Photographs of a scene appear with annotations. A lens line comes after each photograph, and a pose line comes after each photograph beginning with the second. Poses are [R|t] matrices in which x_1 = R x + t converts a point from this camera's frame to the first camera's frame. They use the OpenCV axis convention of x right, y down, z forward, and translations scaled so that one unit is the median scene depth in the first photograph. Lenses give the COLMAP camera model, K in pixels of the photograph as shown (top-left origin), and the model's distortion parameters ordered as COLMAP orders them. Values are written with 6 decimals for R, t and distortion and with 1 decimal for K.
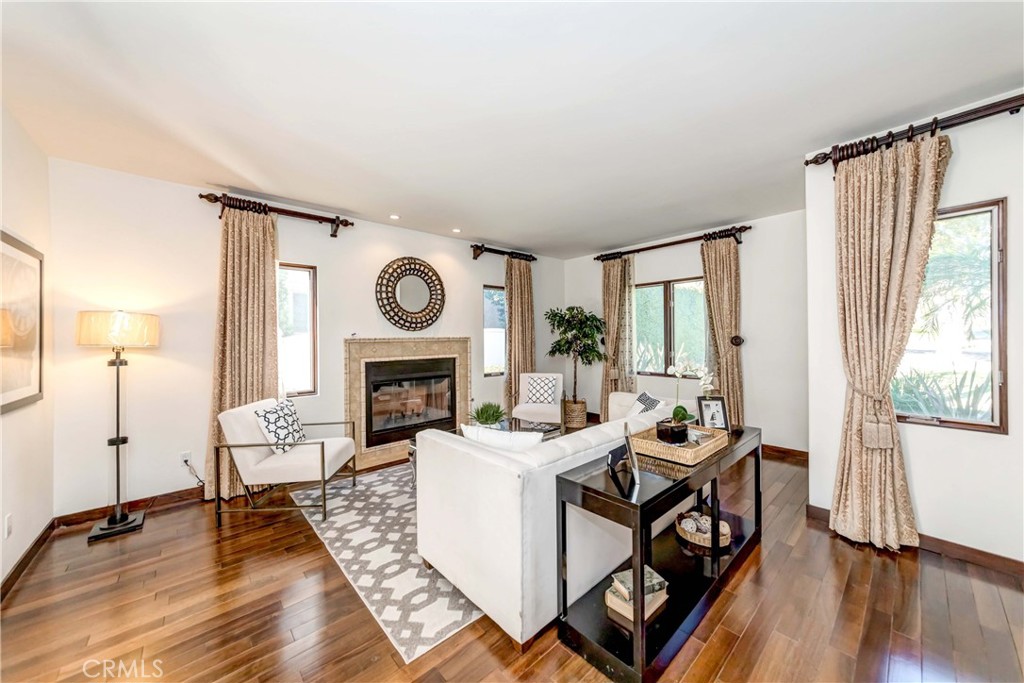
lens RADIAL K [[363.6, 0, 514.7], [0, 363.6, 337.4], [0, 0, 1]] dist [0.000525, -0.000033]
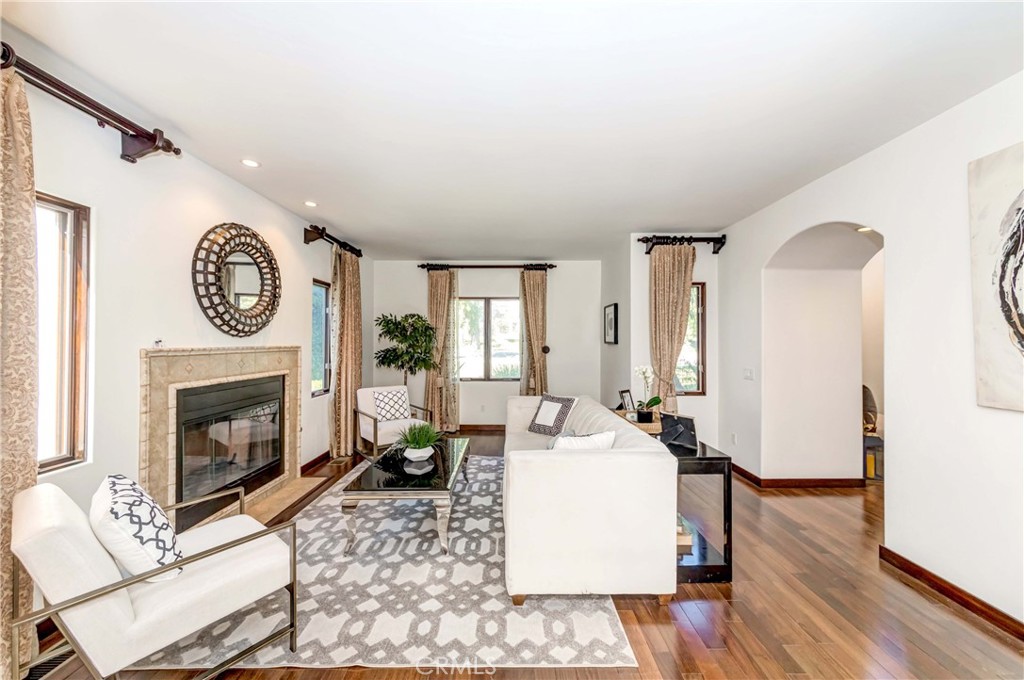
lens RADIAL K [[372.2, 0, 511.5], [0, 372.2, 337.2], [0, 0, 1]] dist [0.010509, 0.000079]
pose [[0.671740, 0.020164, 0.740513, -0.455867], [-0.007639, 0.999765, -0.020294, -0.007206], [-0.740748, 0.007975, 0.671736, 0.180832]]
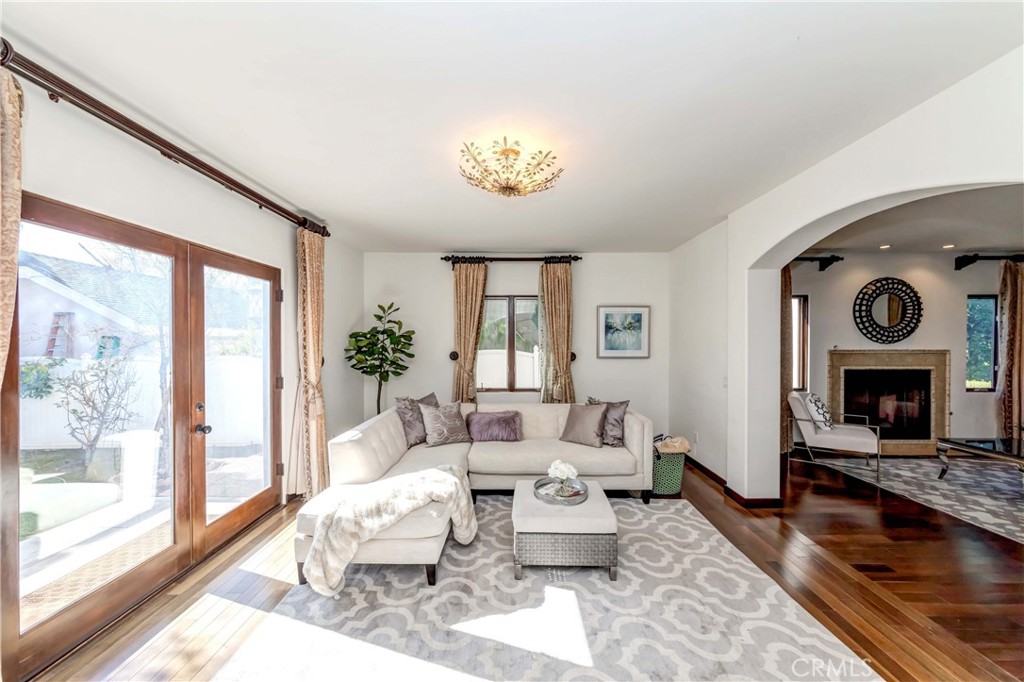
lens RADIAL K [[359.2, 0, 509.3], [0, 359.2, 343.8], [0, 0, 1]] dist [0.000704, 0.000350]
pose [[0.738247, 0.015483, -0.674353, -0.392976], [-0.007692, 0.999865, 0.014535, -0.025168], [0.674486, -0.005543, 0.738266, -0.596927]]
